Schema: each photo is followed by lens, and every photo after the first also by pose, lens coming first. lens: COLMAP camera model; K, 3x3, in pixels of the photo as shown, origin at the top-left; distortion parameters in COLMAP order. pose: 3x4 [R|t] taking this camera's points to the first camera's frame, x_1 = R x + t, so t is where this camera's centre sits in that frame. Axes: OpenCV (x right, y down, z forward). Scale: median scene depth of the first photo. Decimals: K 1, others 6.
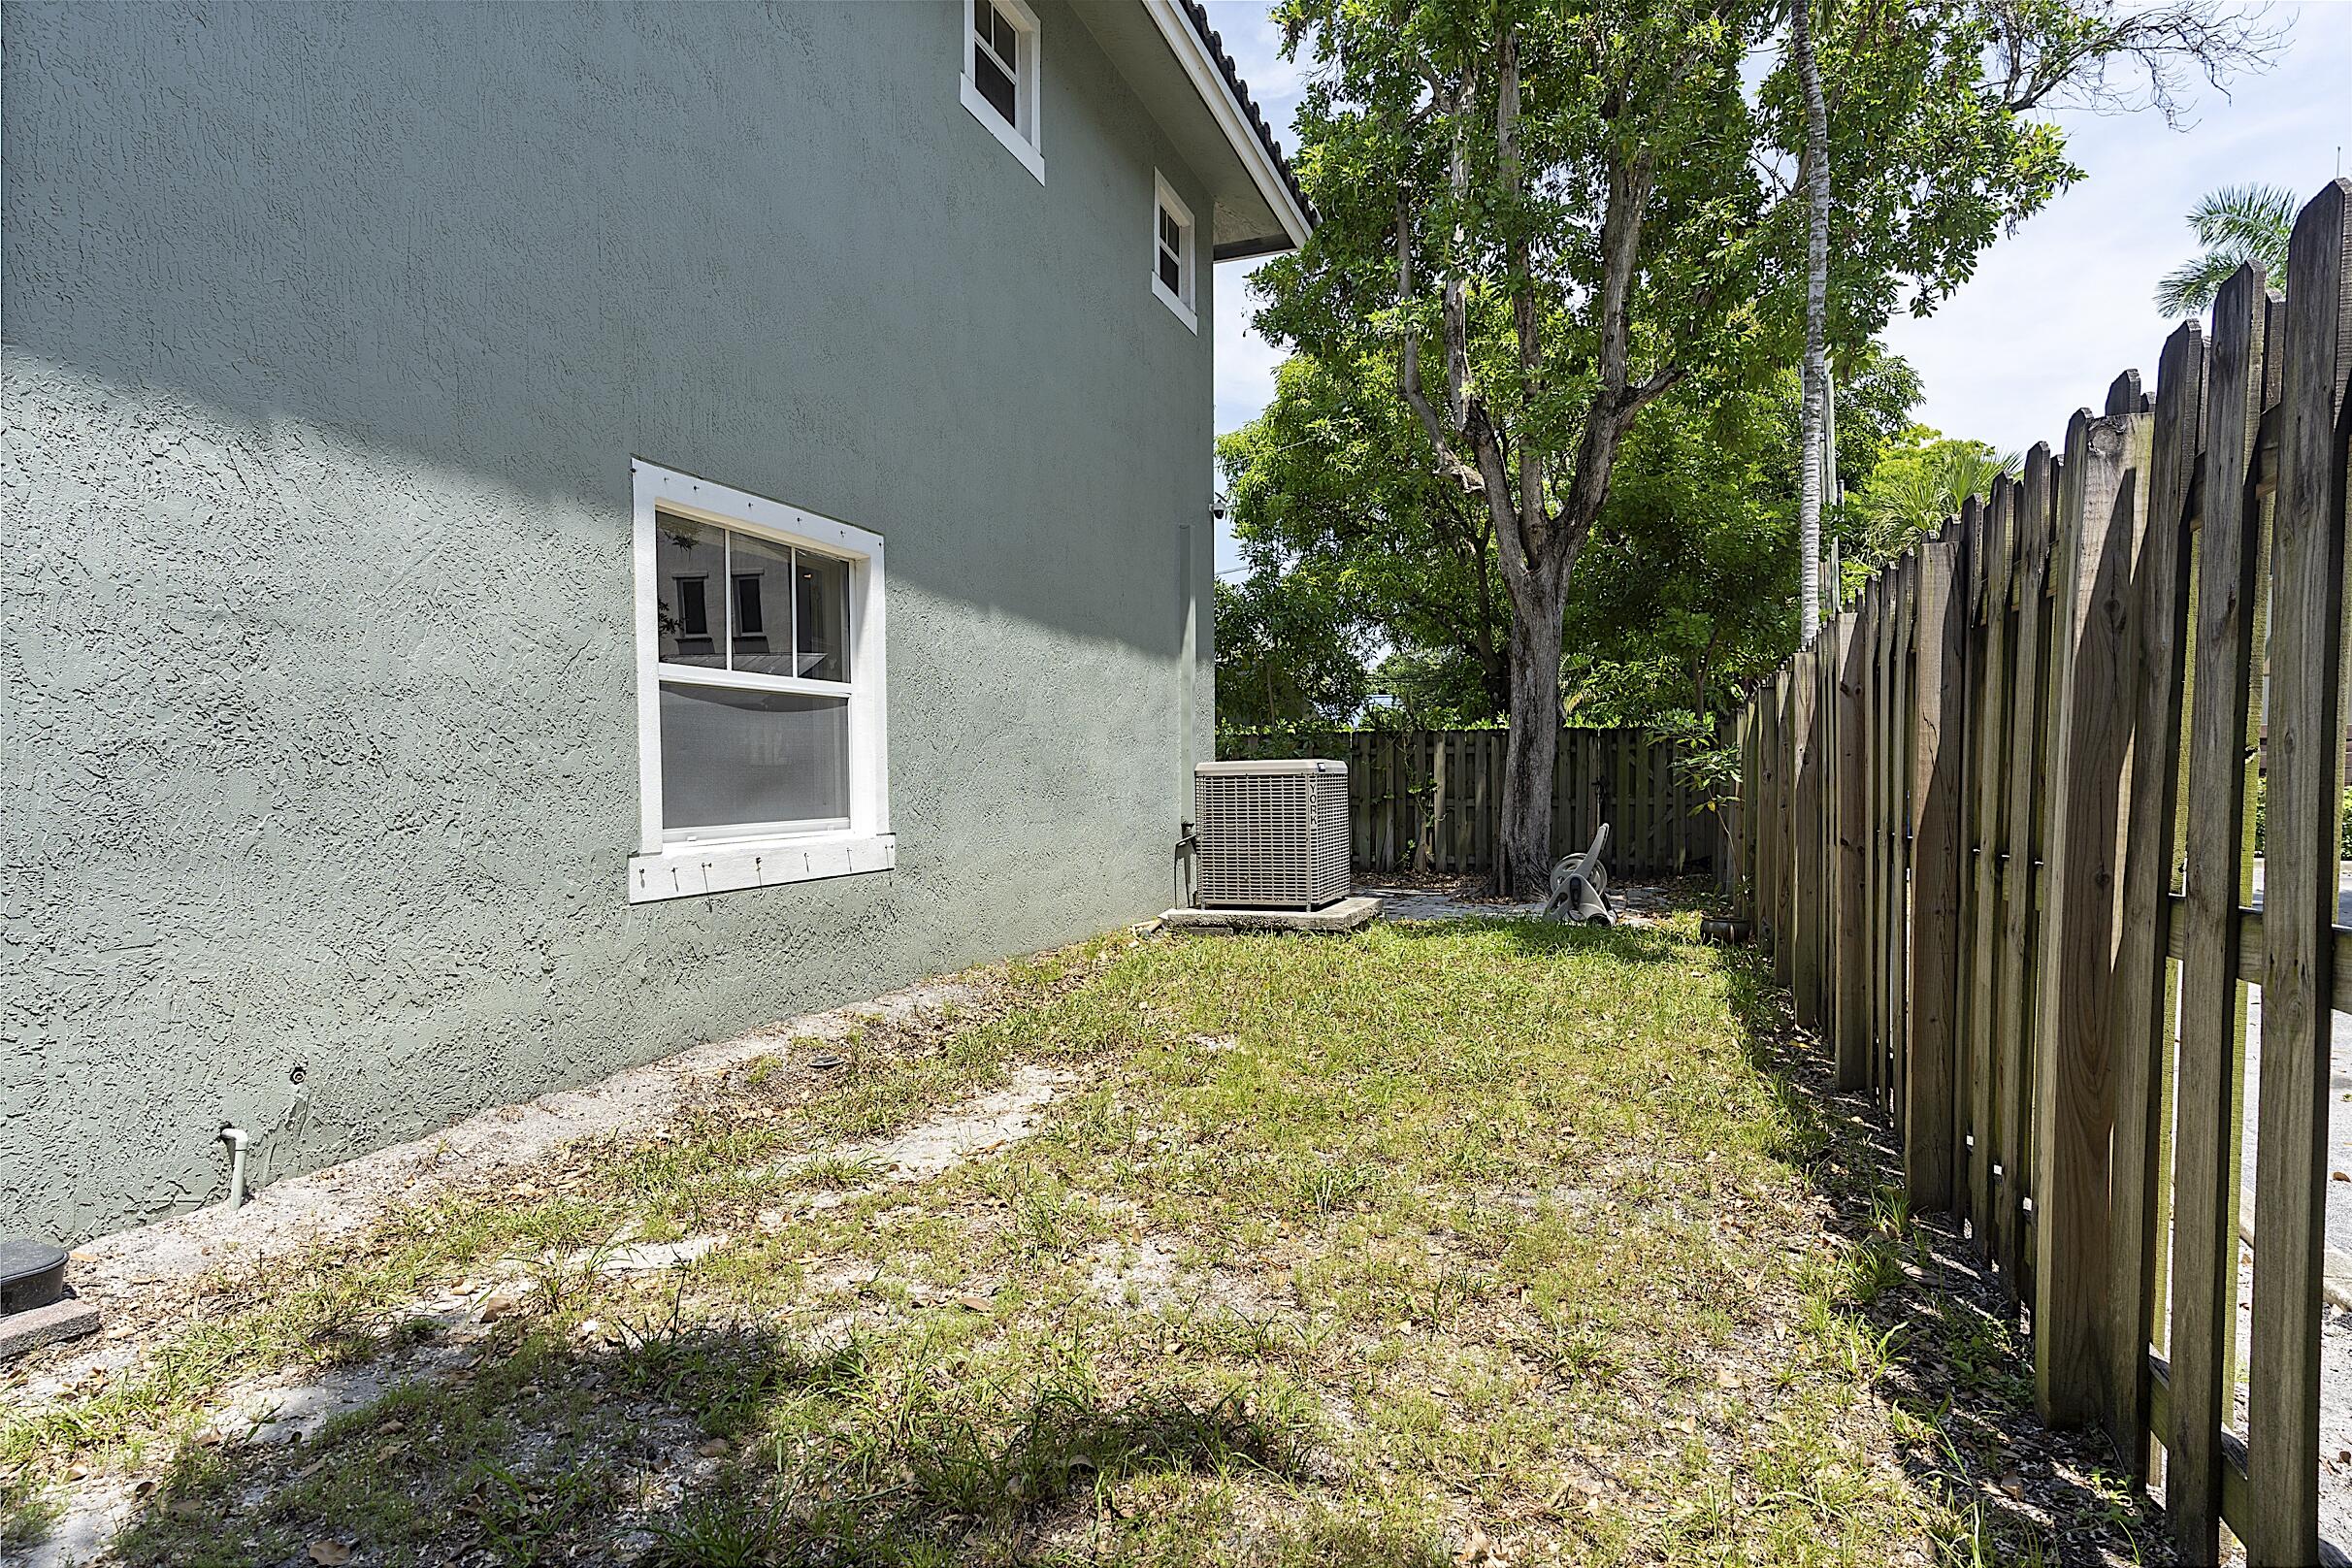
lens RADIAL K [[1253.0, 0, 1163.1], [0, 1253.0, 835.6], [0, 0, 1]] dist [0.007107, 0.000259]
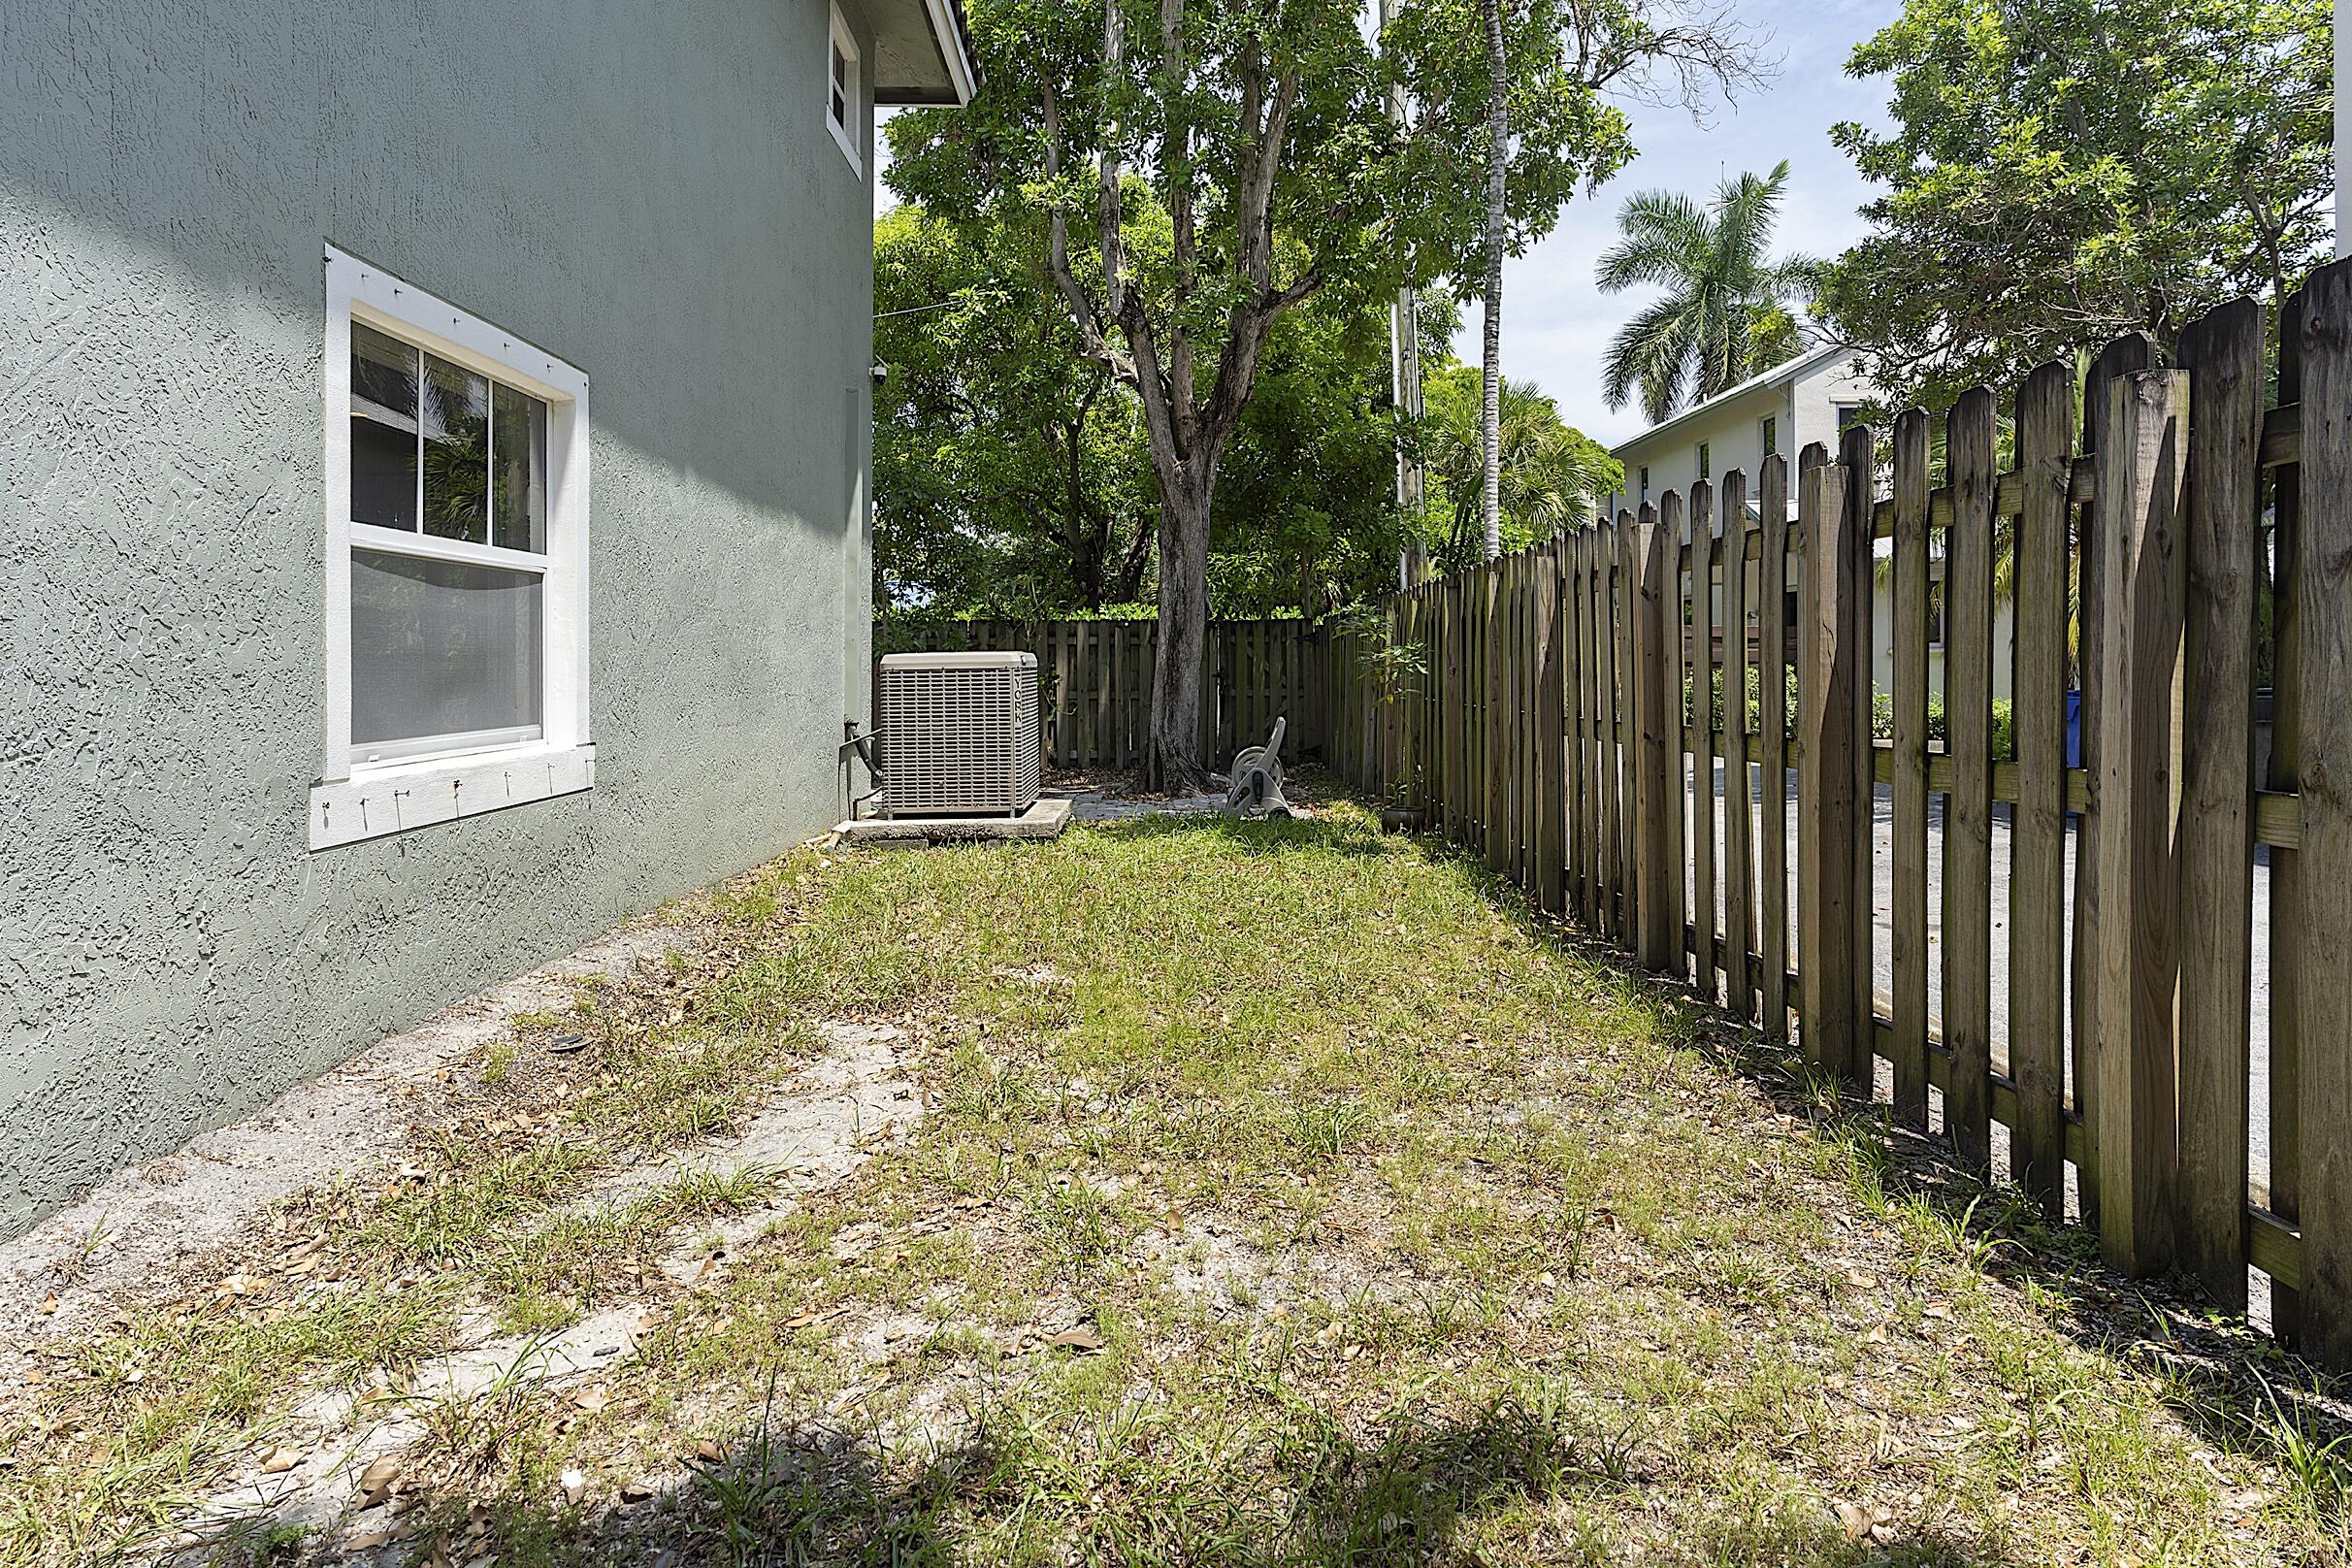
lens RADIAL K [[1317.7, 0, 1184.4], [0, 1317.7, 671.3], [0, 0, 1]] dist [0.003339, 0.001365]
pose [[0.928742, 0.000952, 0.370724, -0.211765], [0.014860, 0.999097, -0.039794, -0.010196], [-0.370428, 0.042467, 0.927890, 0.092822]]
